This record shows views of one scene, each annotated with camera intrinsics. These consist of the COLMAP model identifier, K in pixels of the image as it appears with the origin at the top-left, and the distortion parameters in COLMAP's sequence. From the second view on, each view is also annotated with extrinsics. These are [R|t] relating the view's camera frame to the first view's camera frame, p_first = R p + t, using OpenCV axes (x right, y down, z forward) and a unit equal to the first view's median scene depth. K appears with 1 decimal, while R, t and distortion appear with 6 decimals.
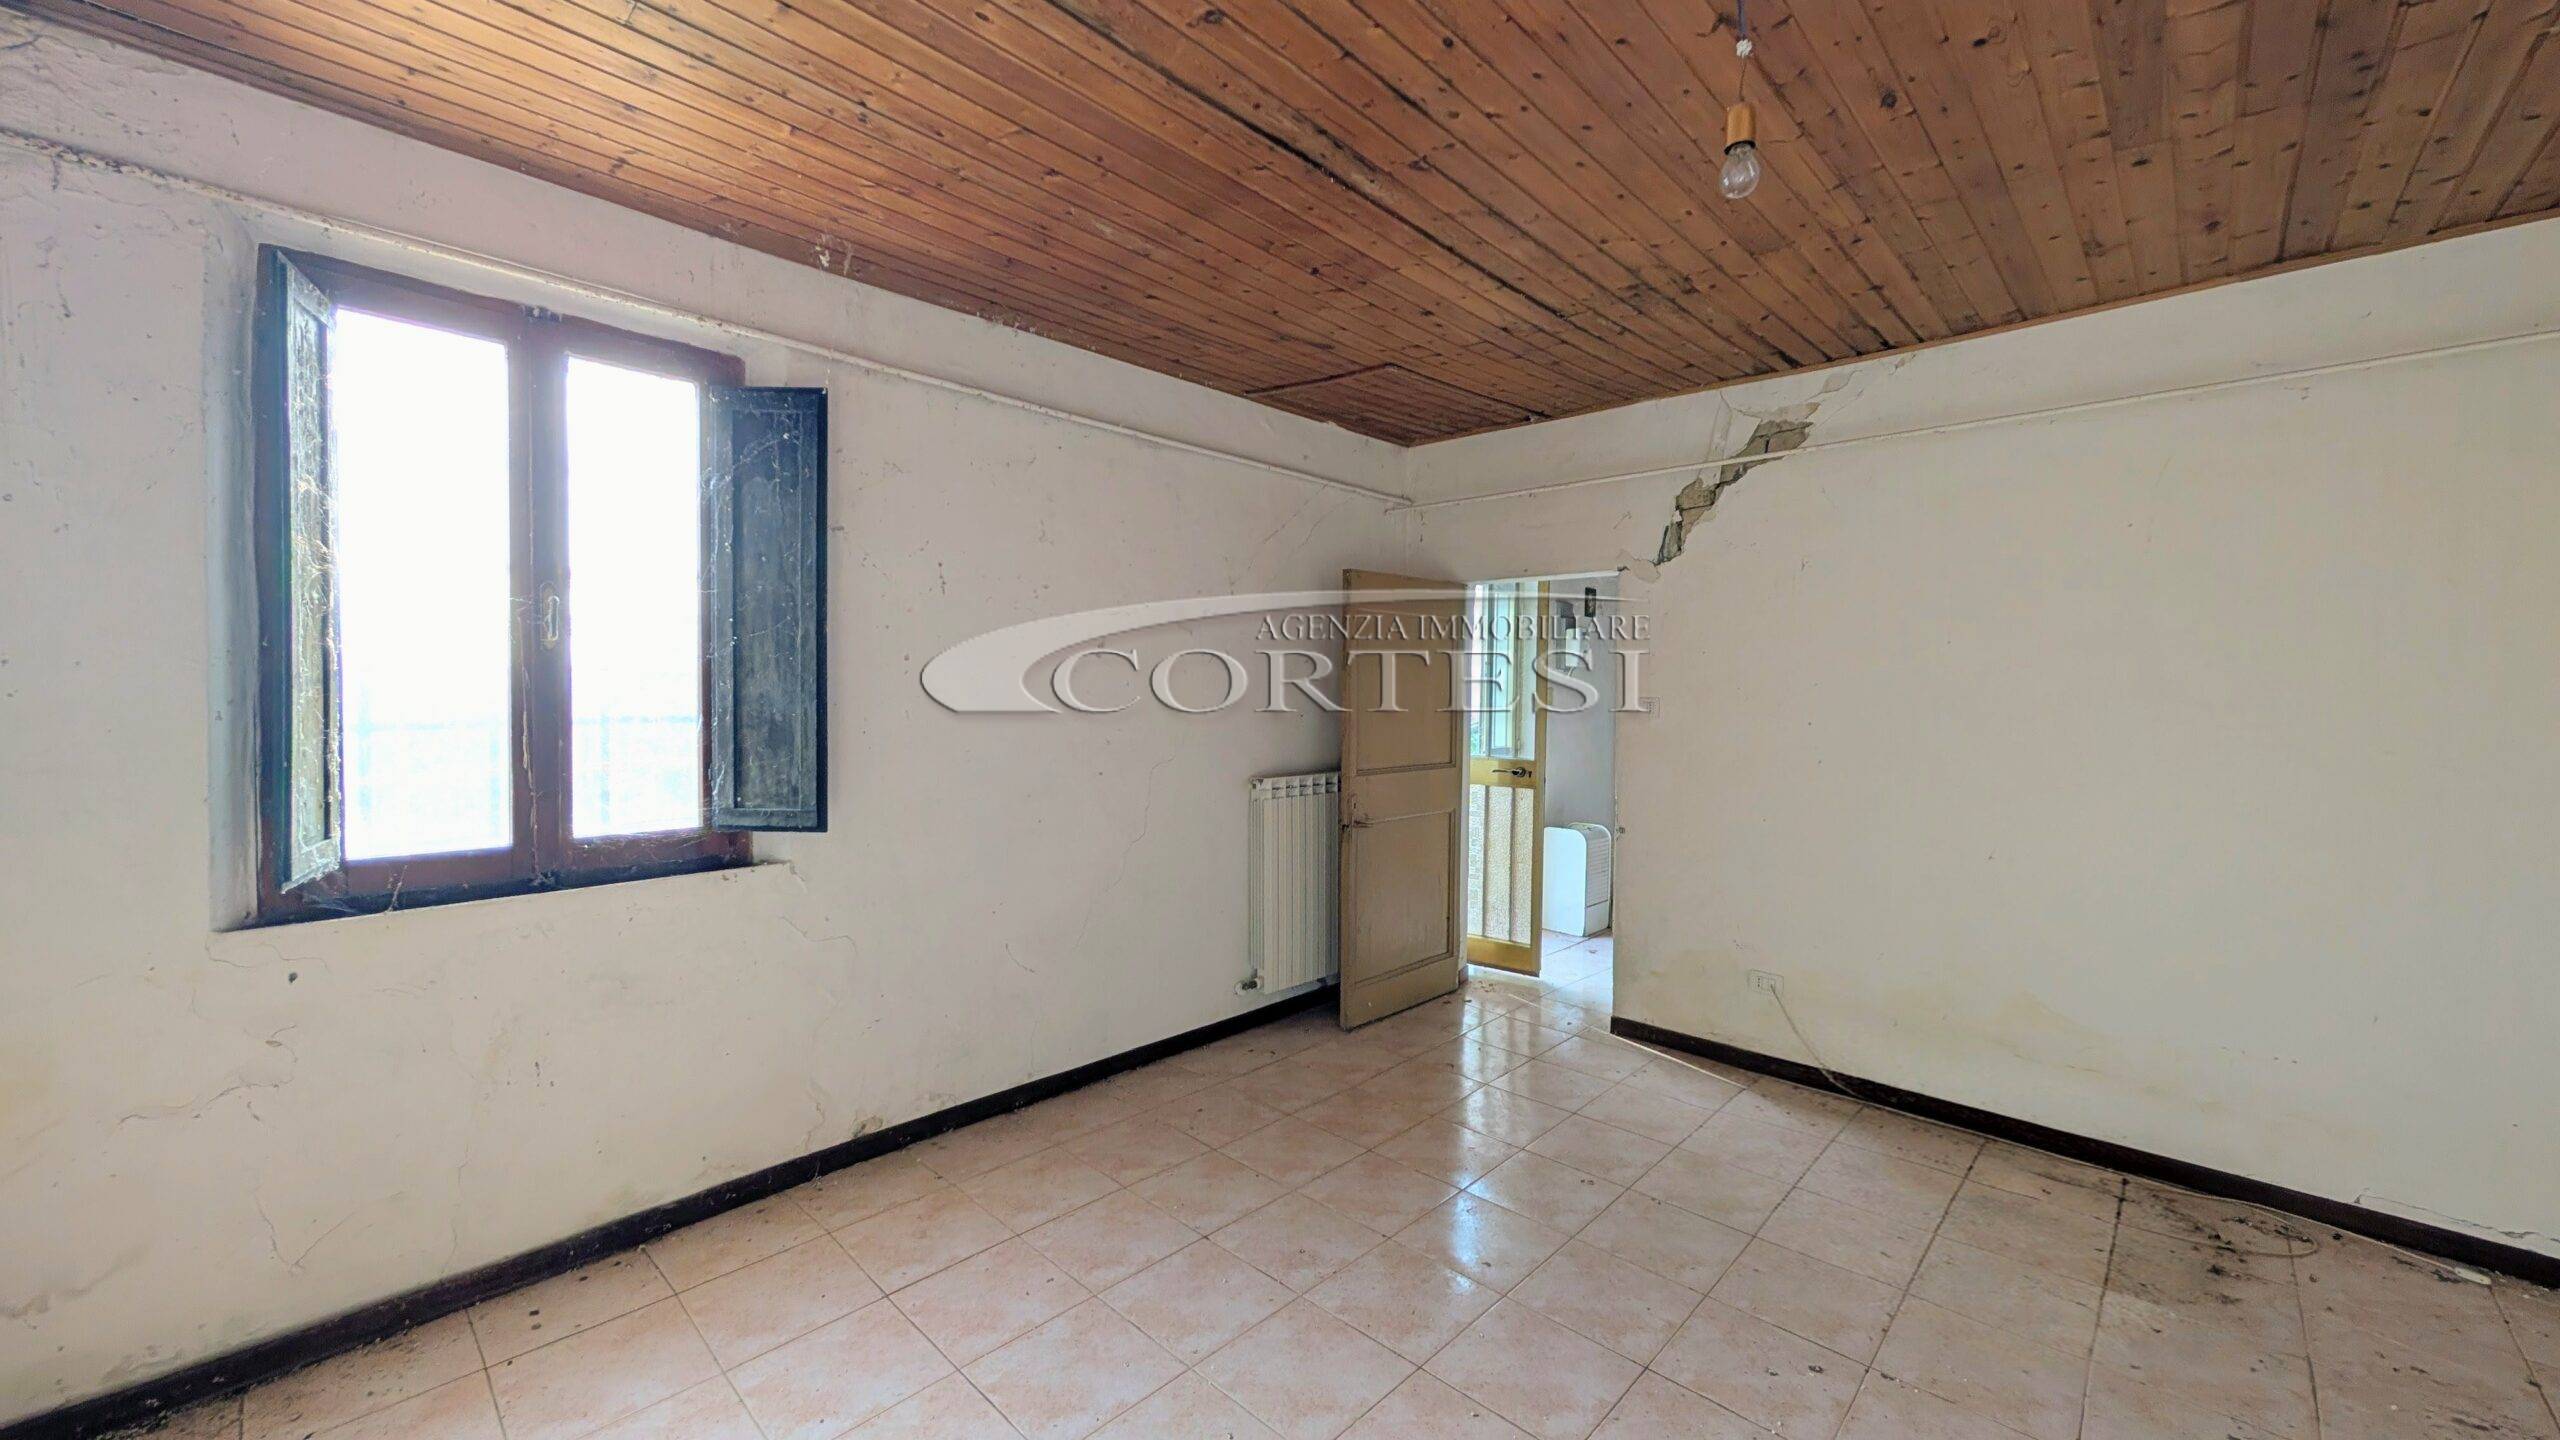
lens RADIAL K [[969.8, 0, 1305.1], [0, 969.8, 711.4], [0, 0, 1]] dist [-0.002237, 0.000775]
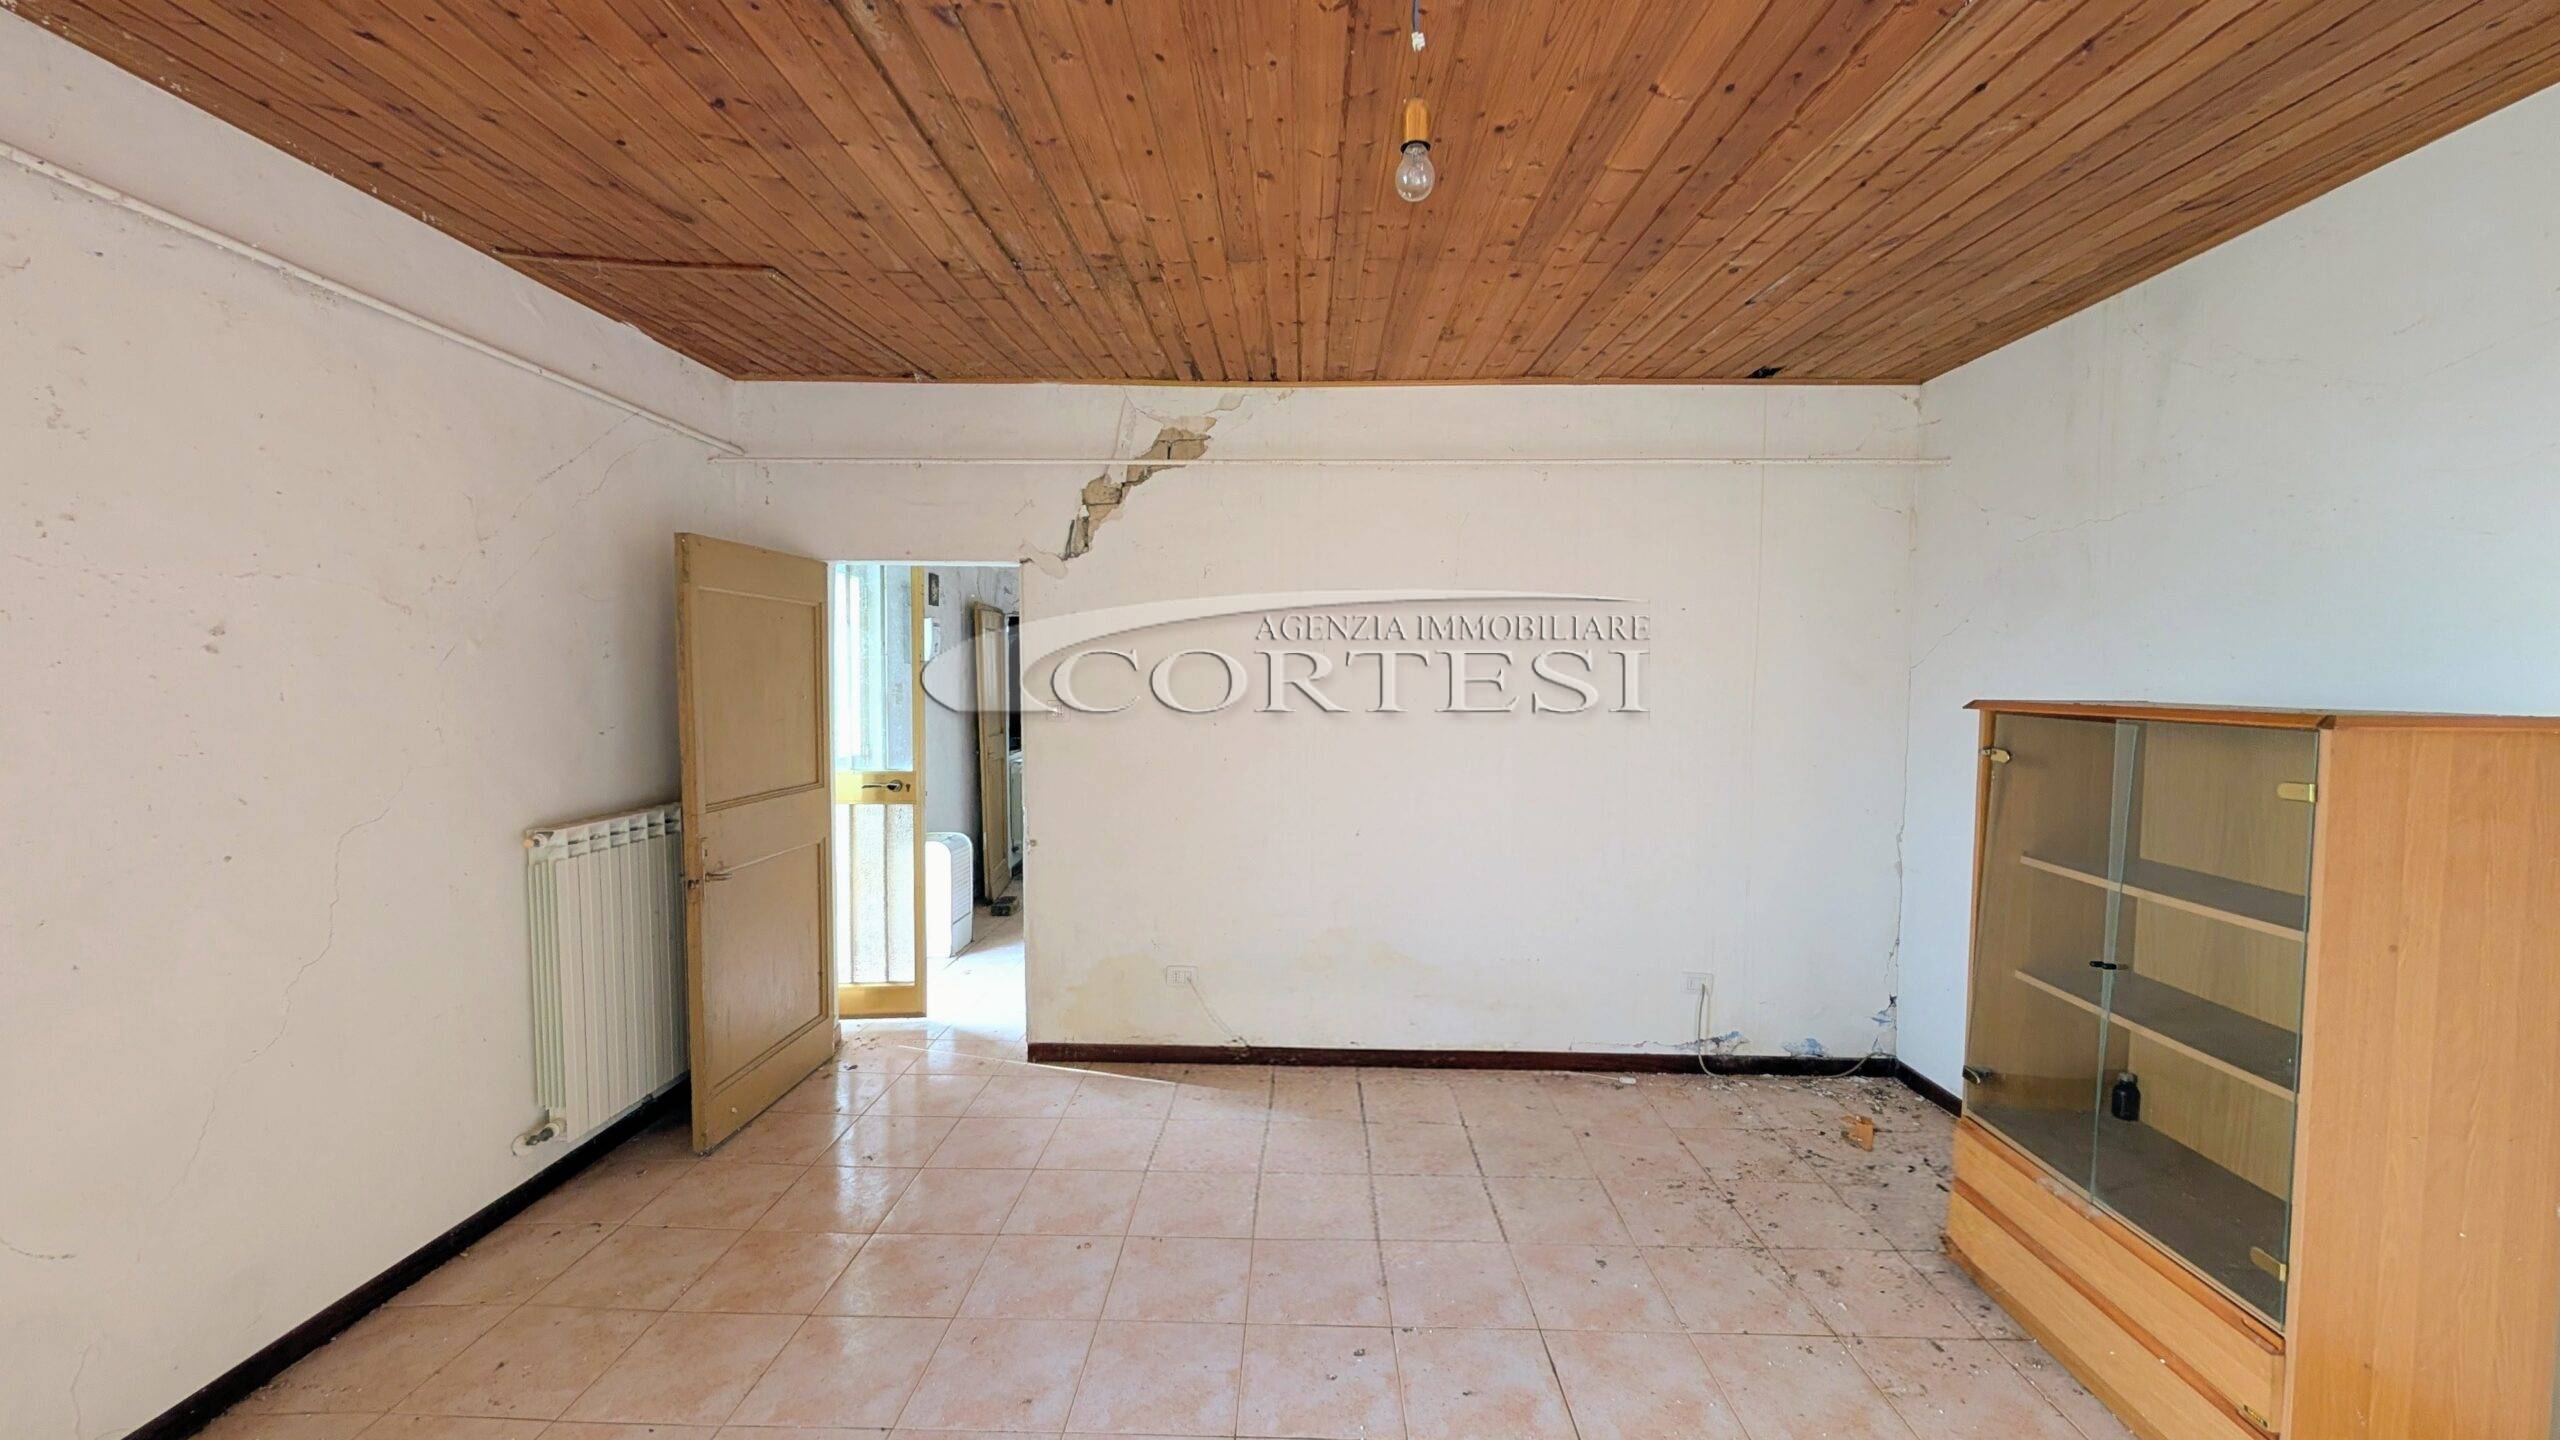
lens RADIAL K [[969.8, 0, 1285.4], [0, 969.8, 714.1], [0, 0, 1]] dist [-0.002237, 0.000775]
pose [[0.740465, -0.029074, 0.671465, -0.124227], [0.014666, 0.999525, 0.027105, -0.024484], [-0.671935, -0.010222, 0.740540, 0.160815]]
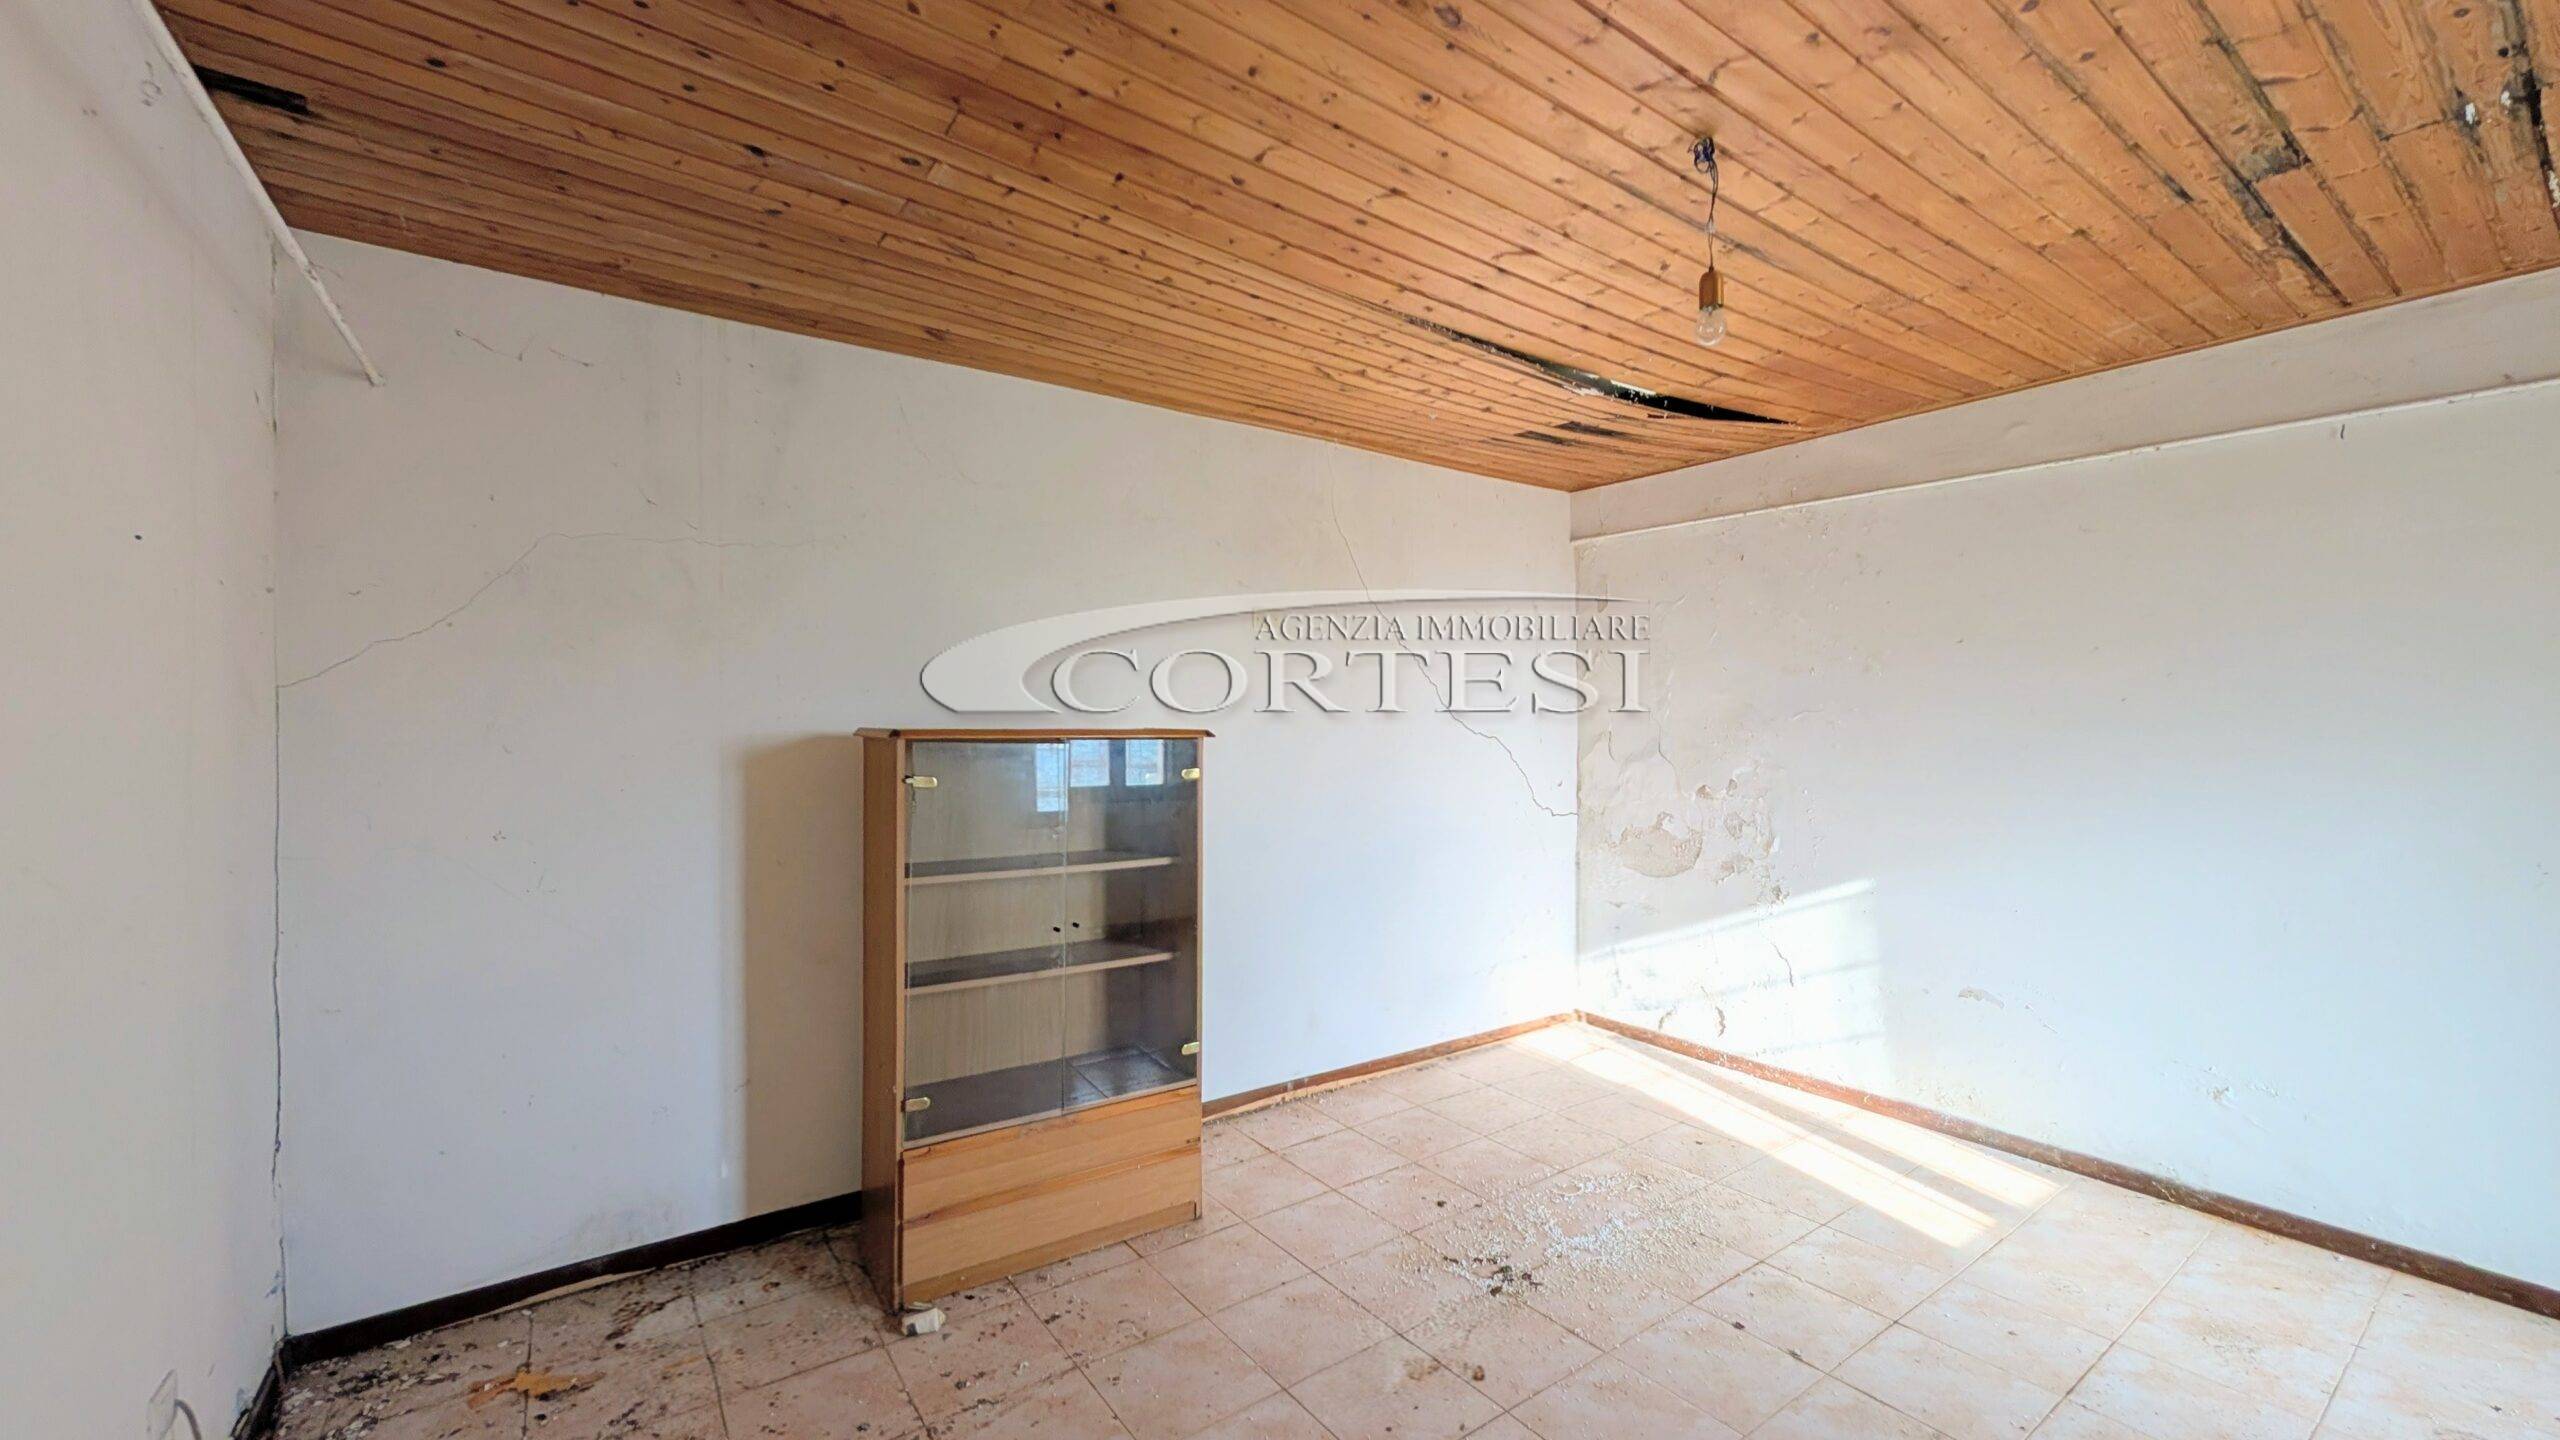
lens RADIAL K [[969.8, 0, 1287.8], [0, 969.8, 736.4], [0, 0, 1]] dist [-0.002237, 0.000775]
pose [[-0.977587, -0.011159, 0.210234, 0.292922], [-0.001870, 0.999015, 0.044334, -0.036150], [-0.210521, 0.042948, -0.976645, 0.956238]]
